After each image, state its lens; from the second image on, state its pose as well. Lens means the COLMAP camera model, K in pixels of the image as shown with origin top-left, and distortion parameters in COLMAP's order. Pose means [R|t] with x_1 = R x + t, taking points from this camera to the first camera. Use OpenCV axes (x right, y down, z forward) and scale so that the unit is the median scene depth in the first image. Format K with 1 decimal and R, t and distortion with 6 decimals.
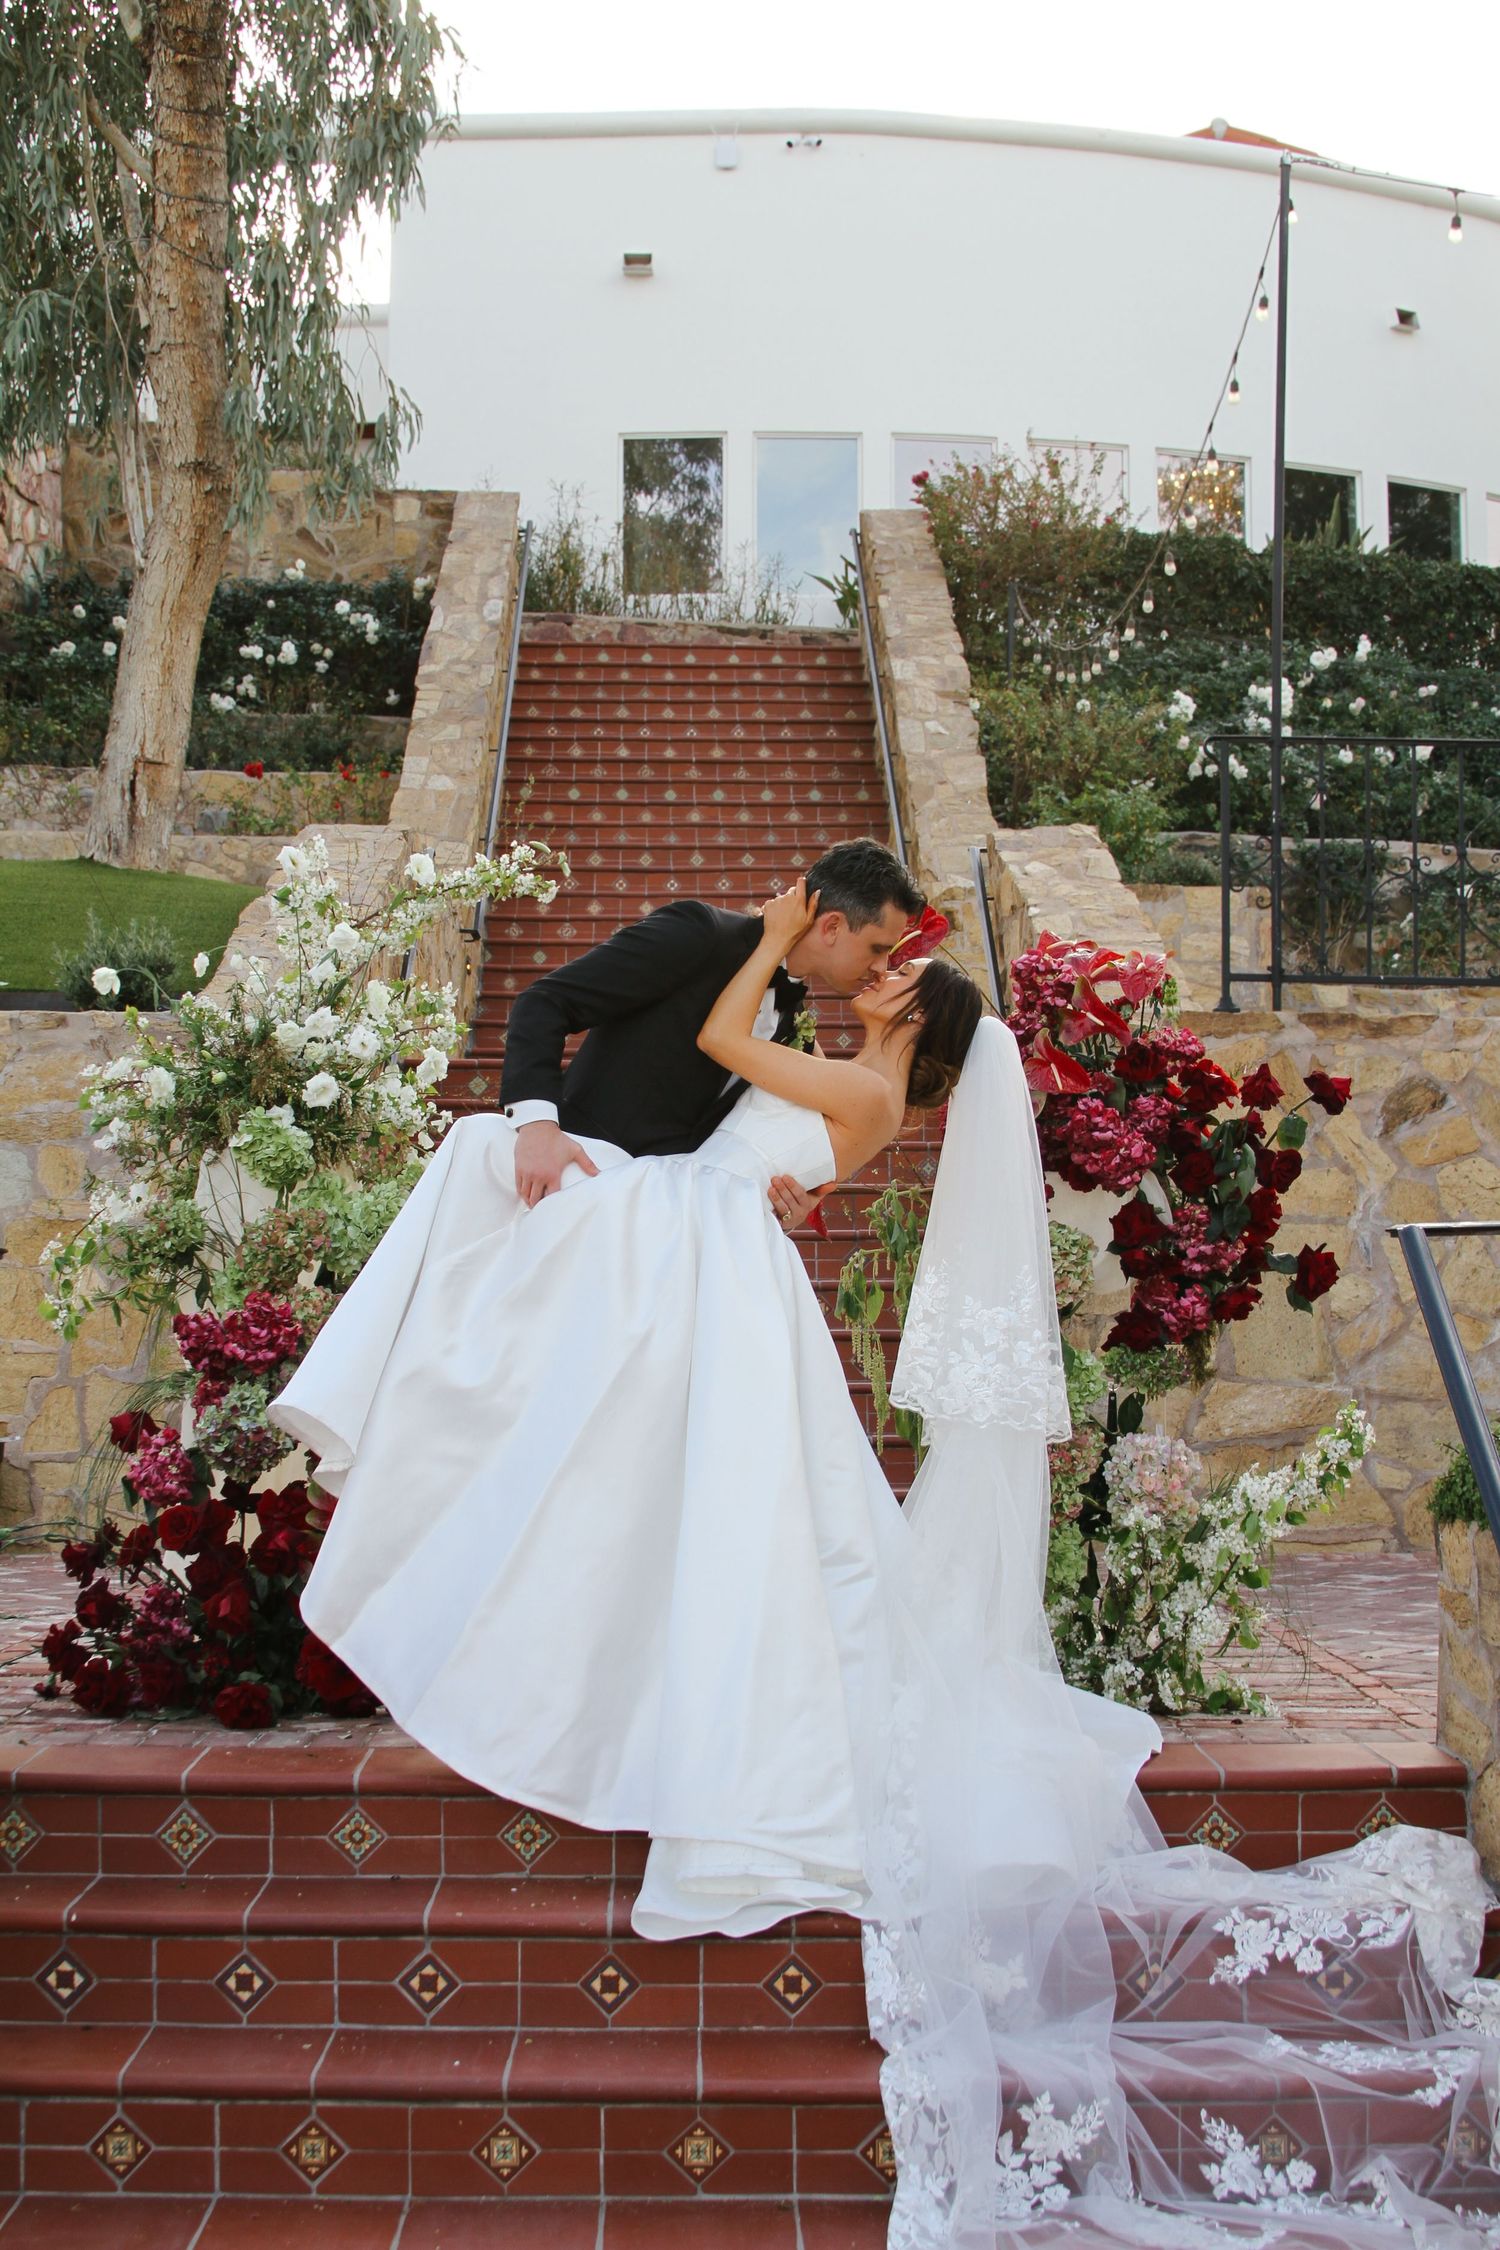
lens RADIAL K [[3124.6, 0, 736.7], [0, 3124.6, 1184.9], [0, 0, 1]] dist [-0.095413, 0.000000]
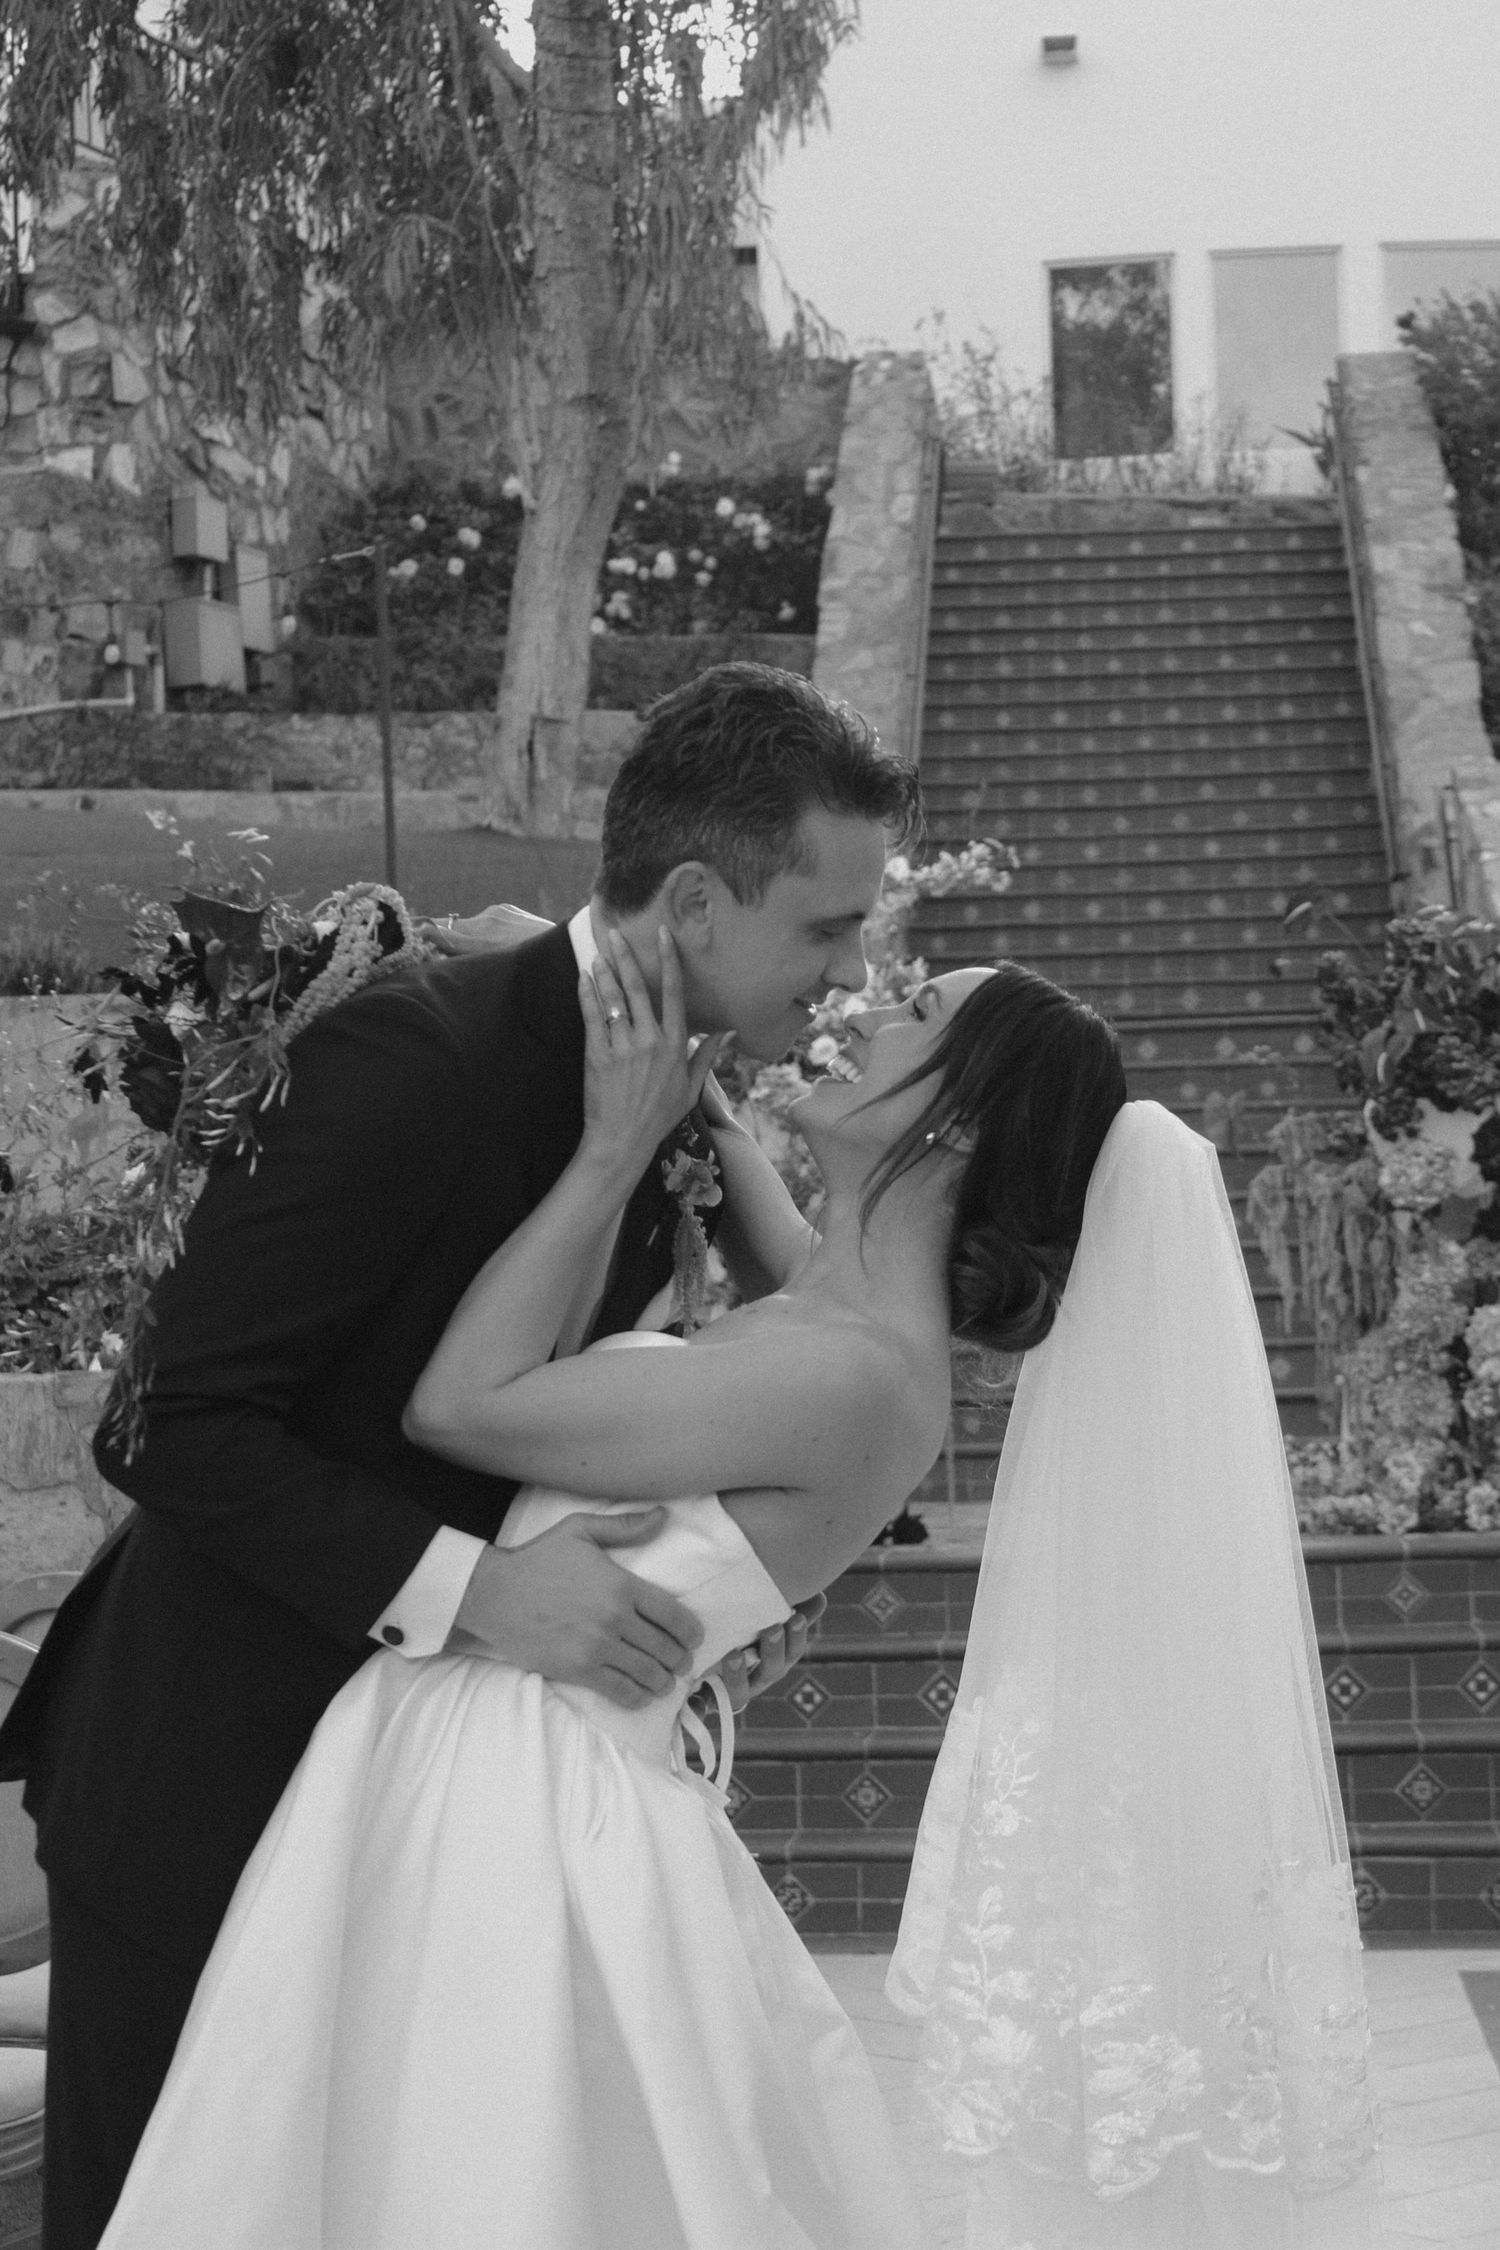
lens RADIAL K [[4657.4, 0, 817.1], [0, 4657.4, 1174.3], [0, 0, 1]] dist [0.039160, 0.000000]
pose [[0.995323, -0.029595, -0.091958, 0.021227], [0.028599, 0.999517, -0.012137, 0.026849], [0.092273, 0.009450, 0.995689, -0.546345]]
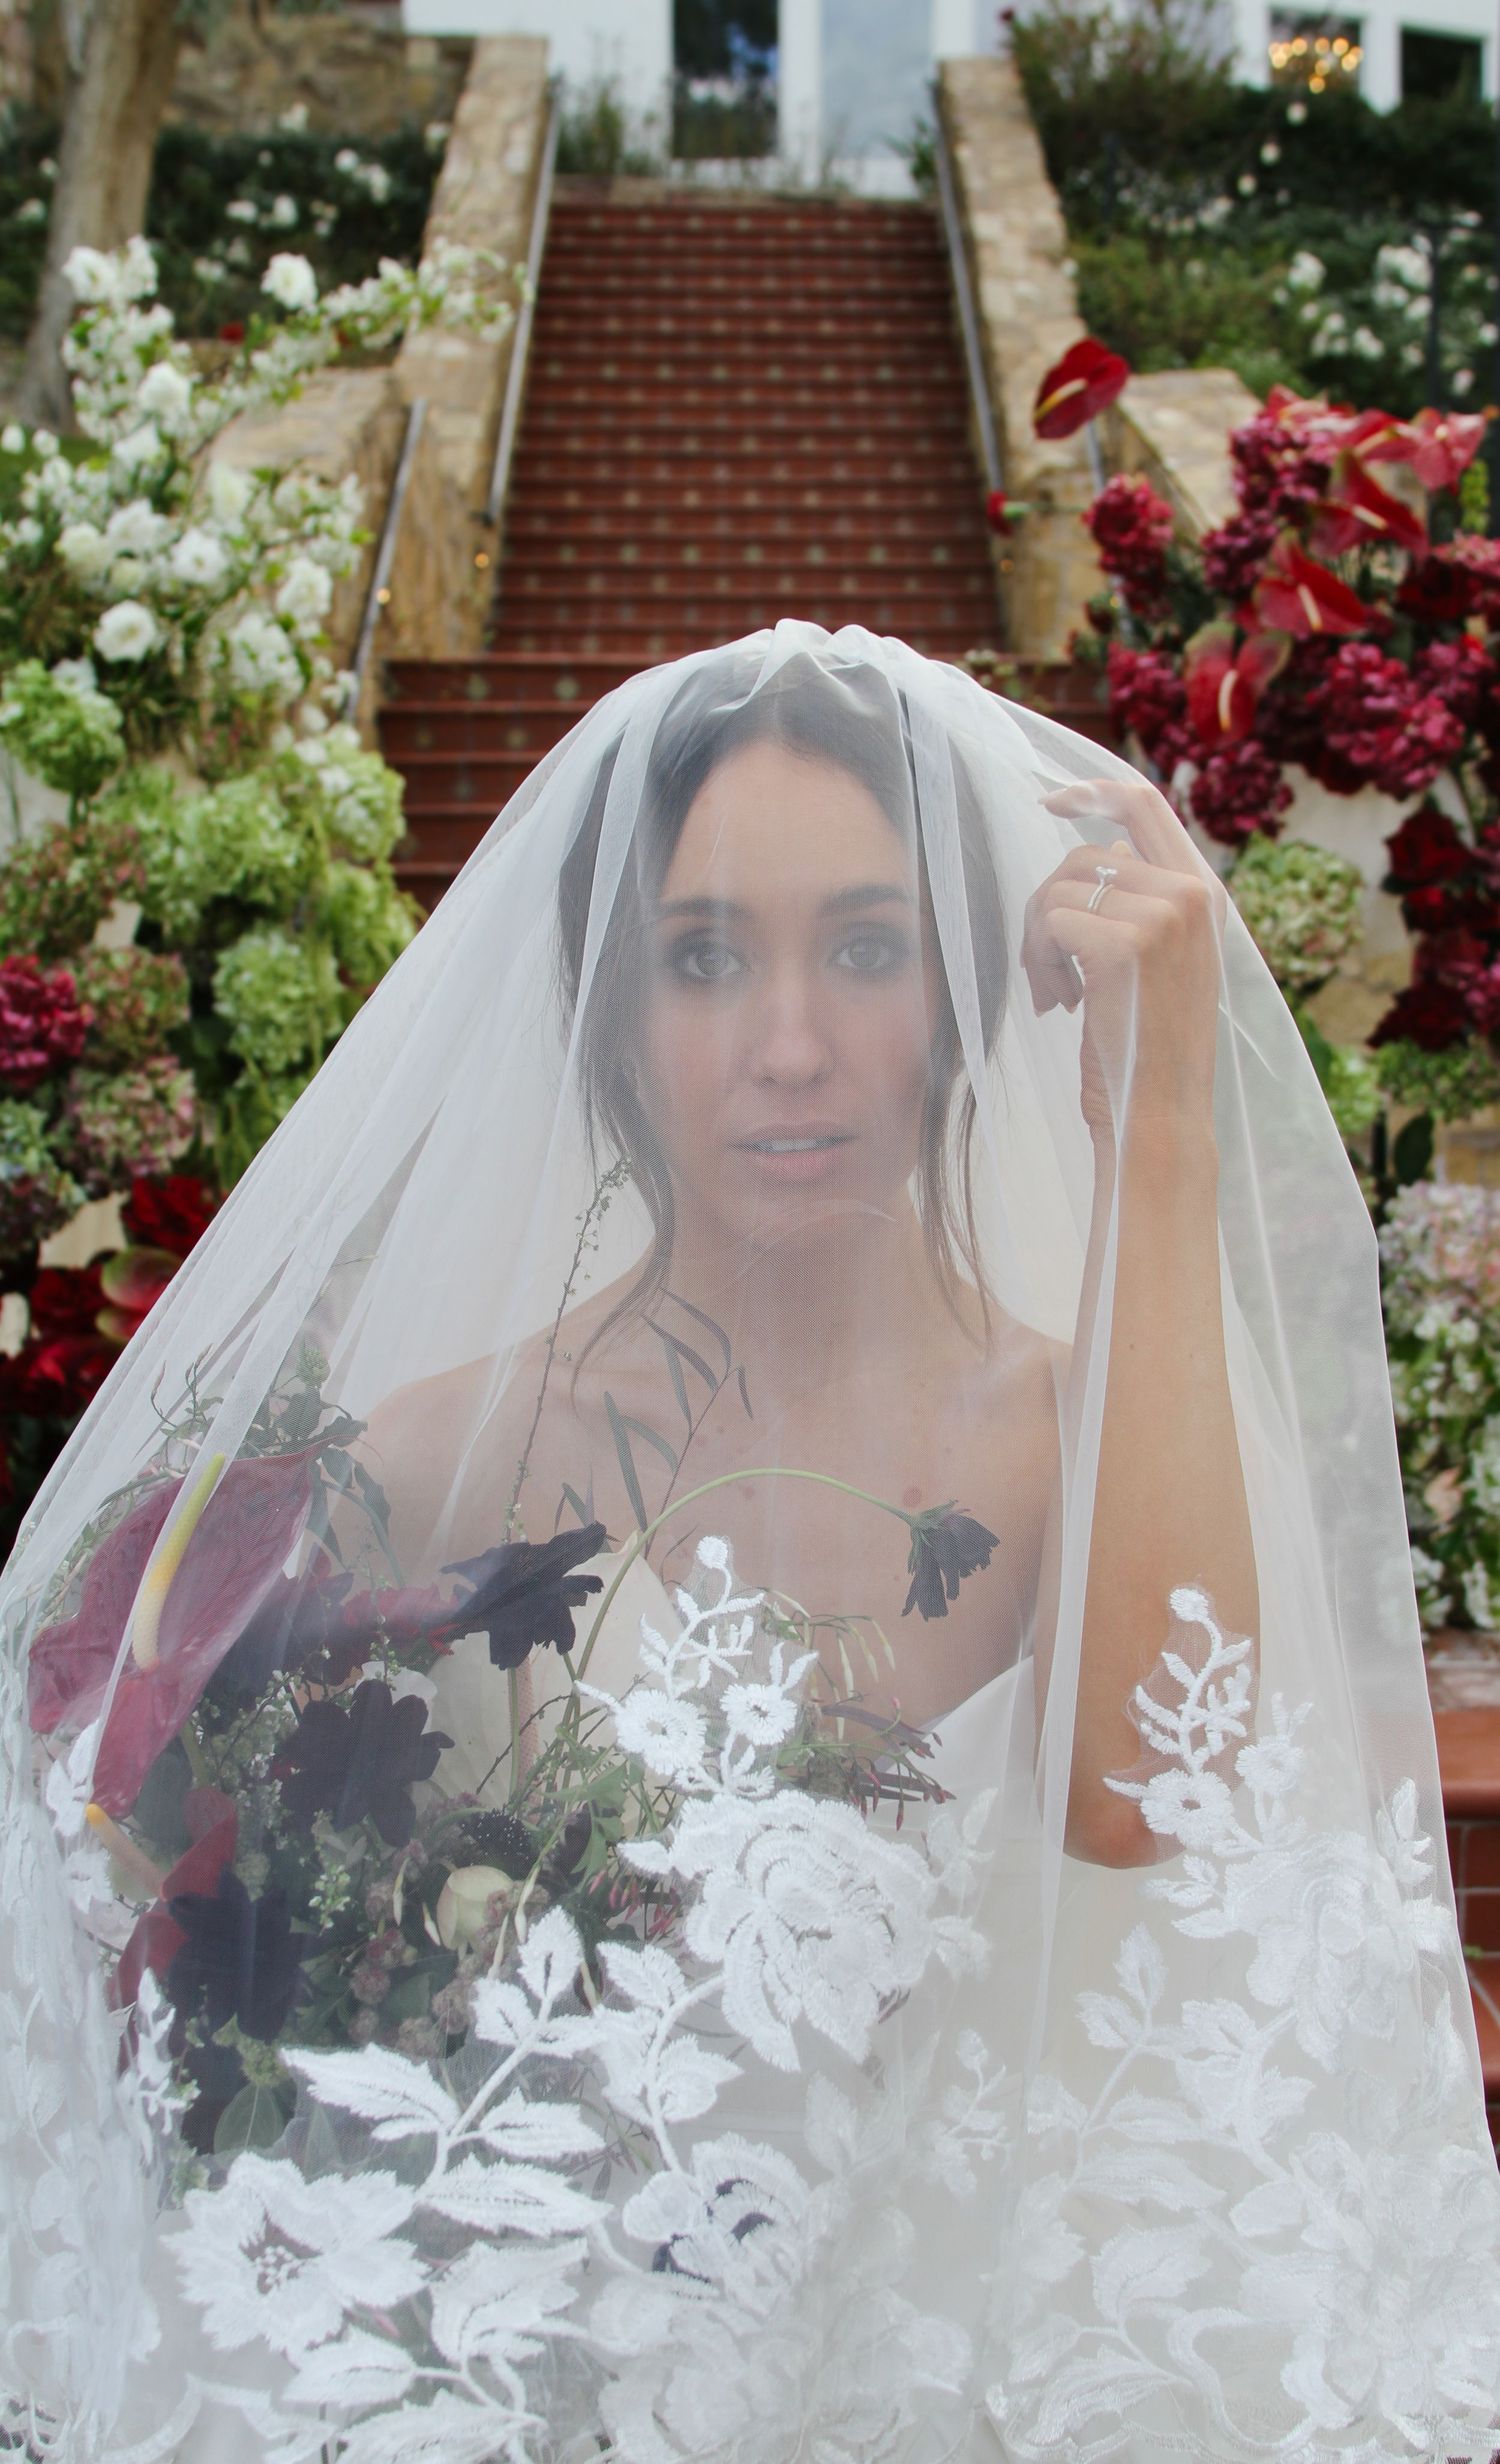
lens RADIAL K [[3071.0, 0, 784.6], [0, 3071.0, 1198.5], [0, 0, 1]] dist [-0.124586, 0.000000]
pose [[0.999992, 0.001656, -0.003698, 0.000579], [-0.001205, 0.992906, 0.118893, 0.006422], [0.003868, -0.118888, 0.992900, 0.247097]]
